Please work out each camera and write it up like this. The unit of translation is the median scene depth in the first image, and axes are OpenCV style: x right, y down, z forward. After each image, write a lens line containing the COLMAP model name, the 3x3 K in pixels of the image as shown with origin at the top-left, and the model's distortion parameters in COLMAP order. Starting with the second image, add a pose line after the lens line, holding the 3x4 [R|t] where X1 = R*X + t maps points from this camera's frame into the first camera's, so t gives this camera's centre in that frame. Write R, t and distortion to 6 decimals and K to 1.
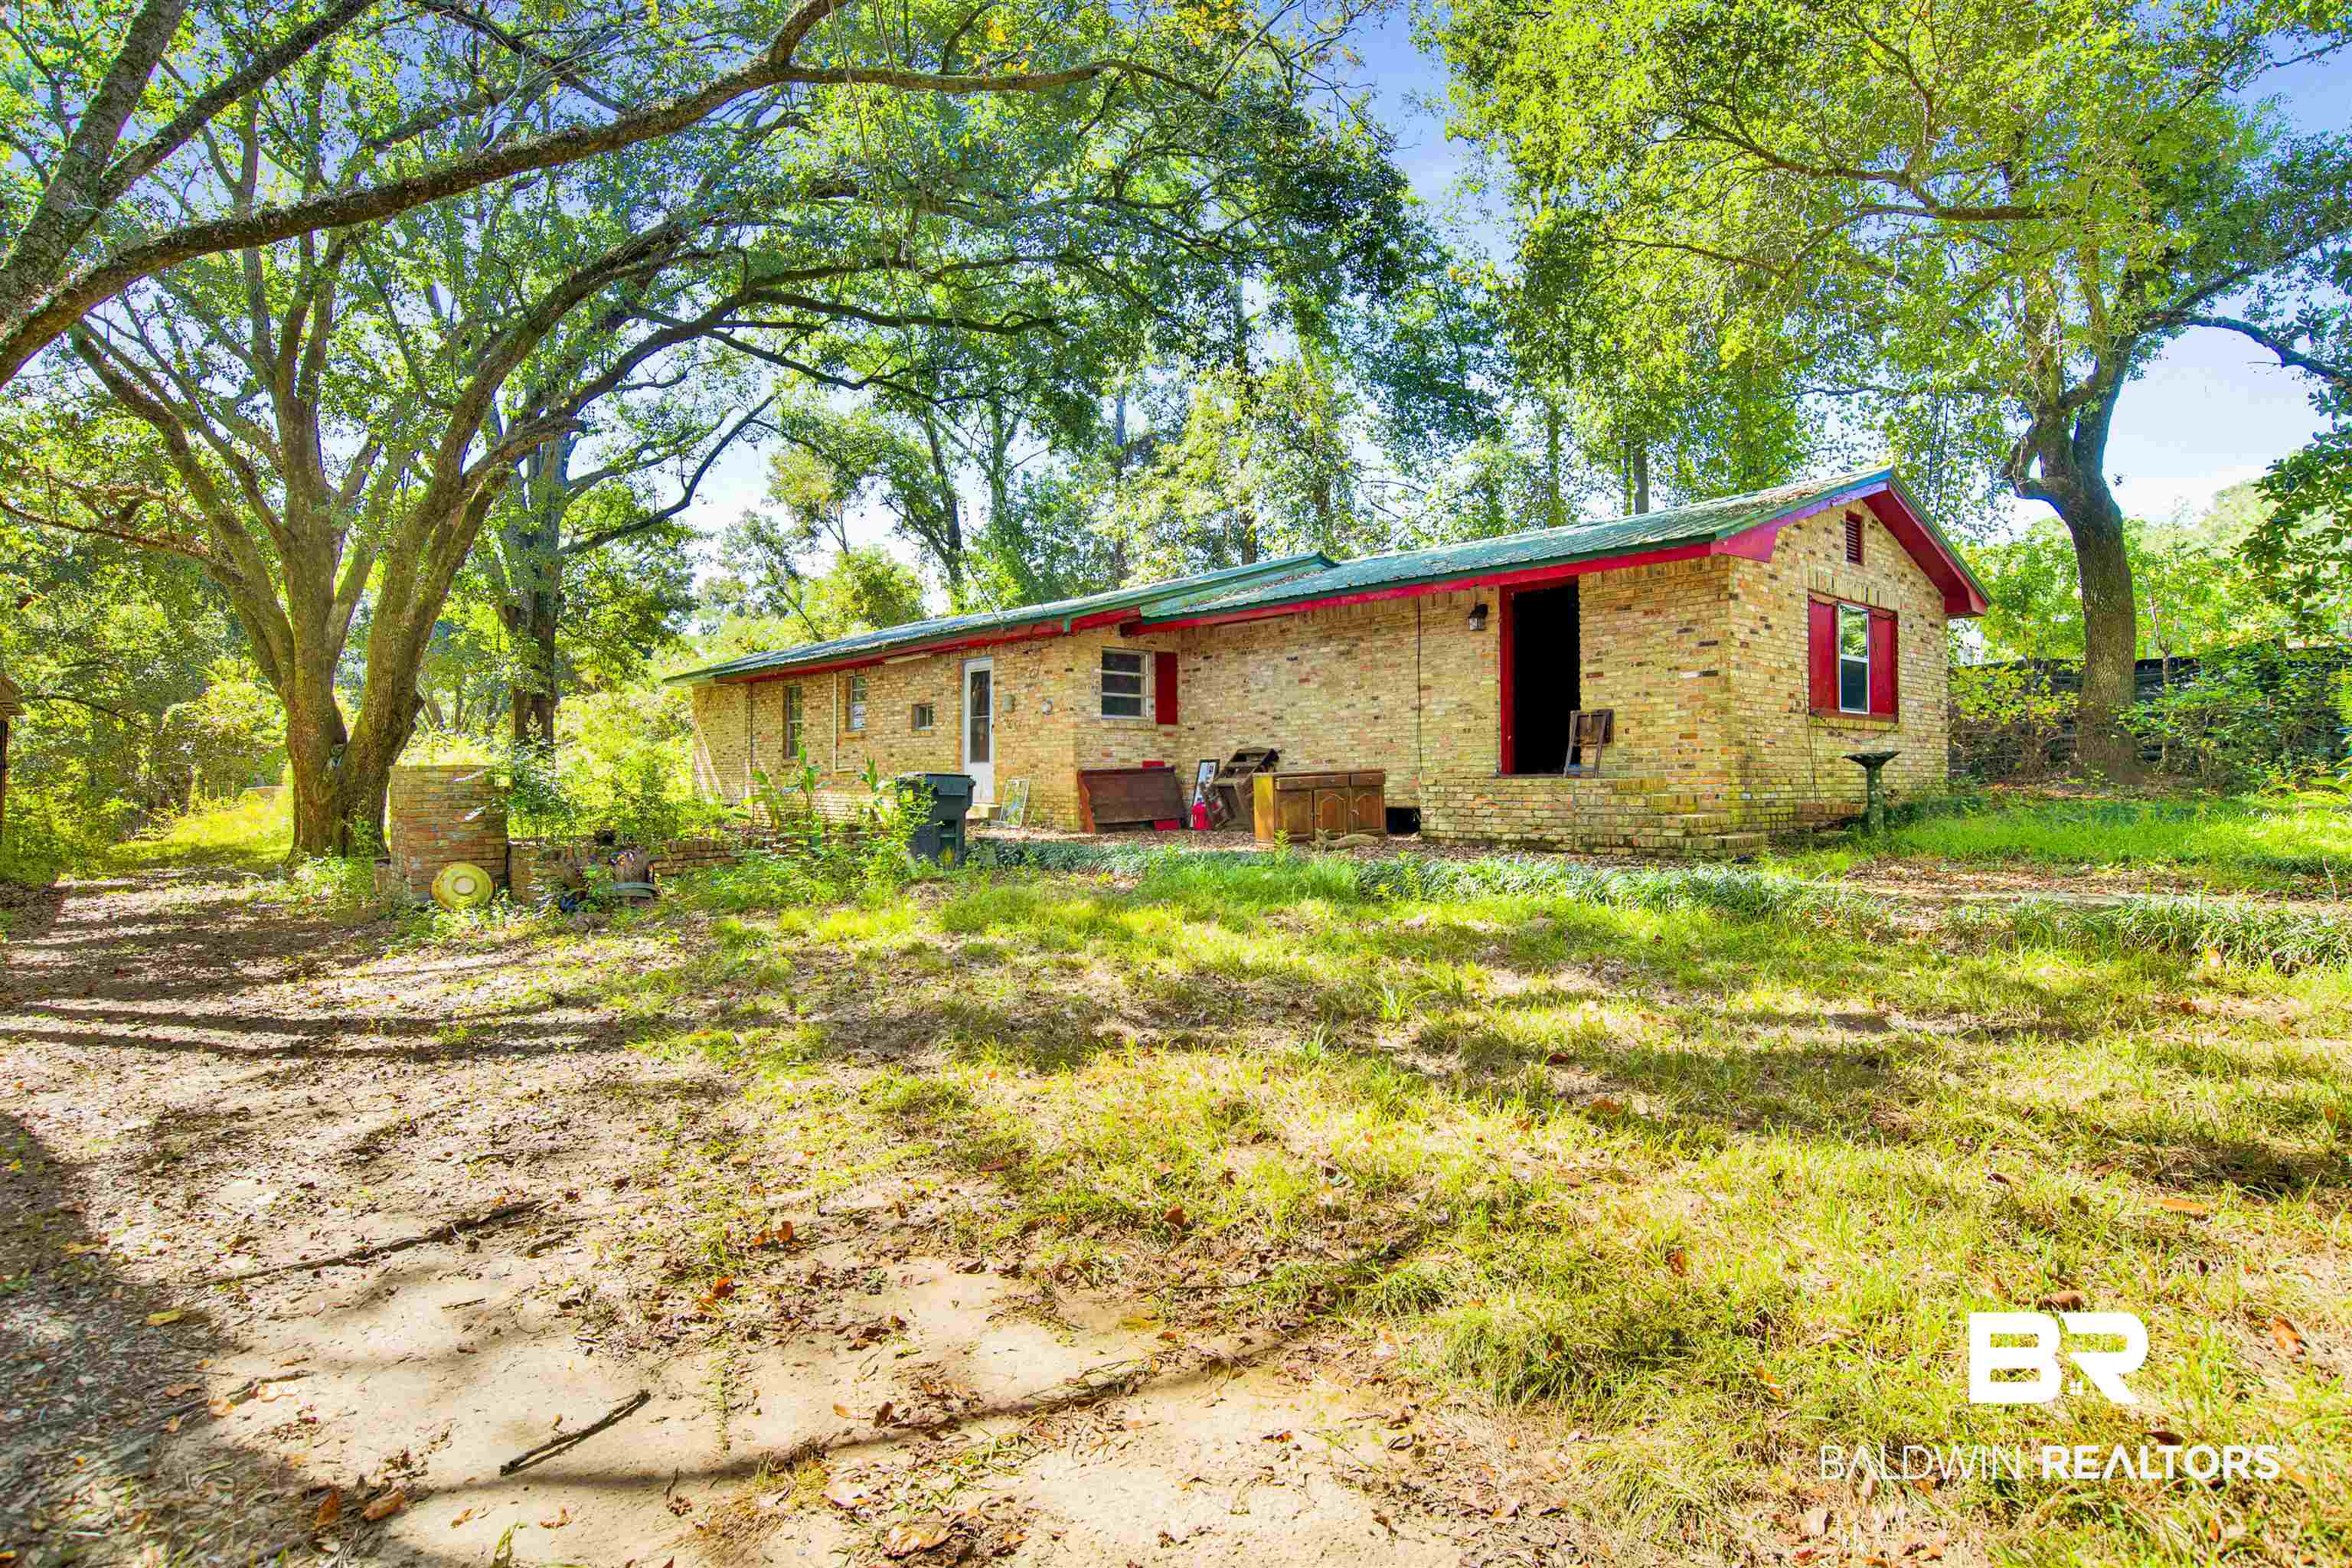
lens RADIAL K [[1145.2, 0, 1176.0], [0, 1145.2, 784.0], [0, 0, 1]] dist [0.000073, 0.000057]
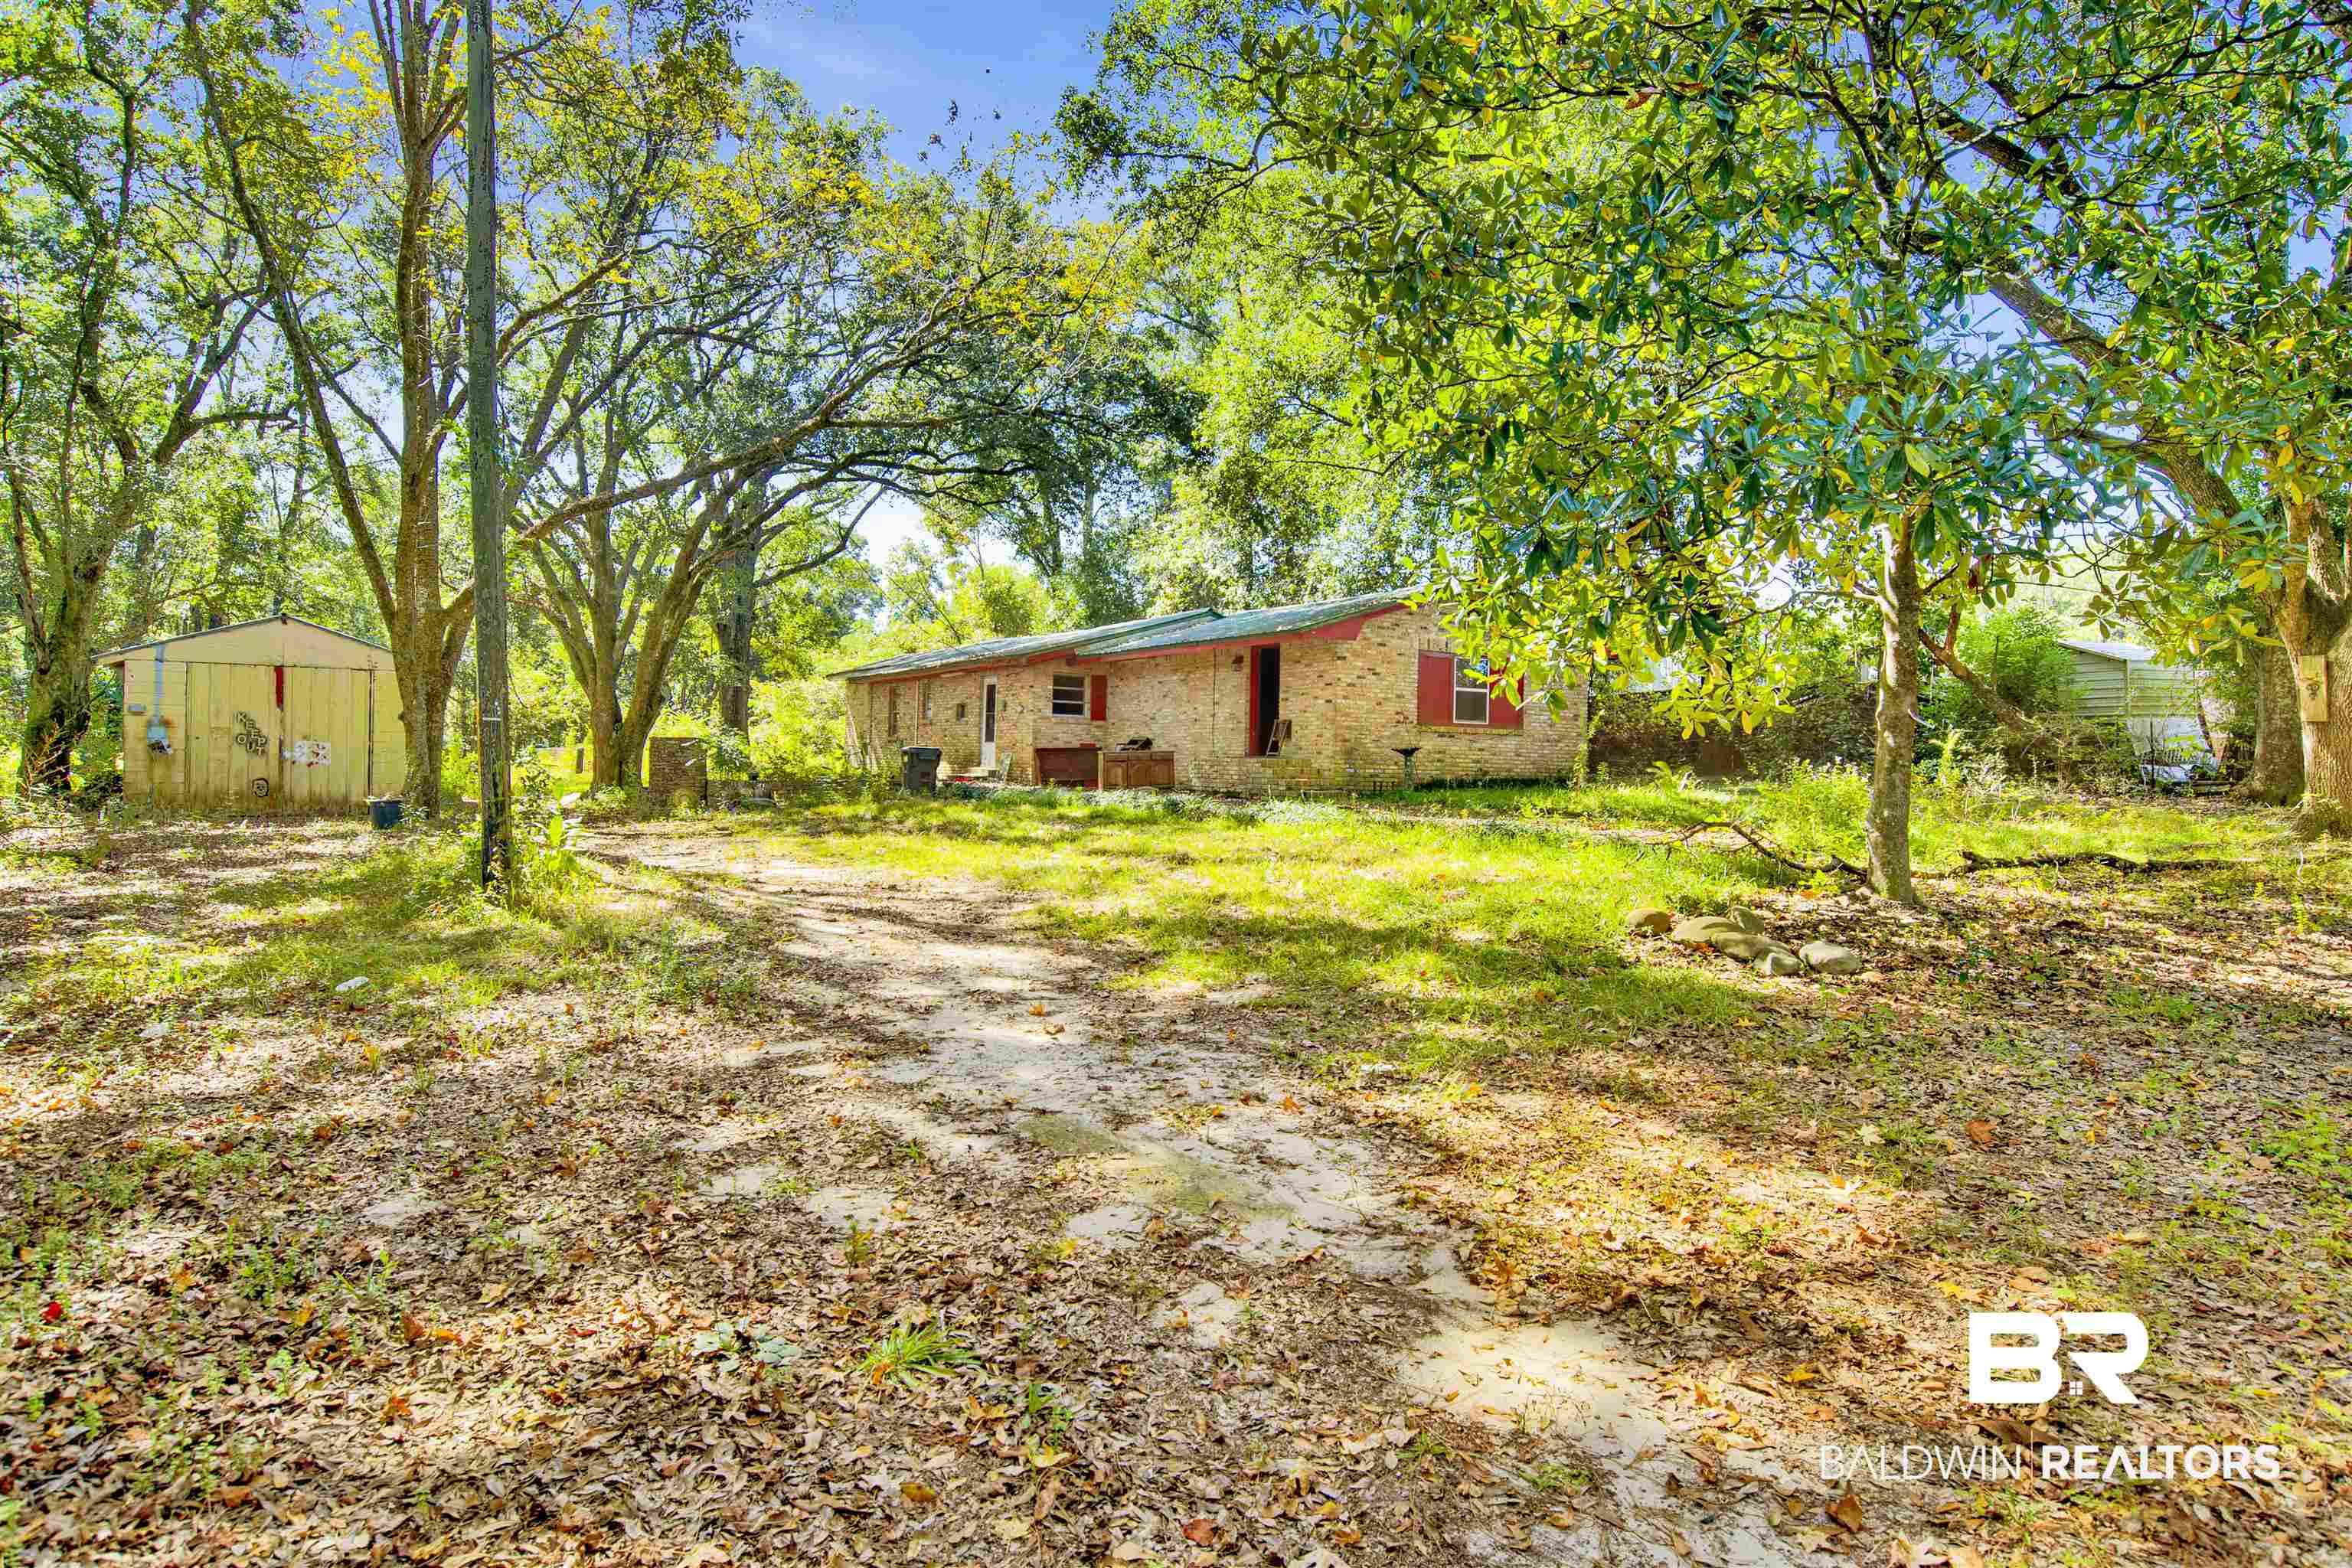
lens RADIAL K [[1145.2, 0, 1176.0], [0, 1145.2, 784.0], [0, 0, 1]] dist [0.000073, 0.000057]
pose [[0.988161, 0.032881, -0.149858, 0.345034], [-0.031756, 0.999447, 0.009895, 0.016139], [0.150100, -0.005019, 0.988658, -0.558588]]
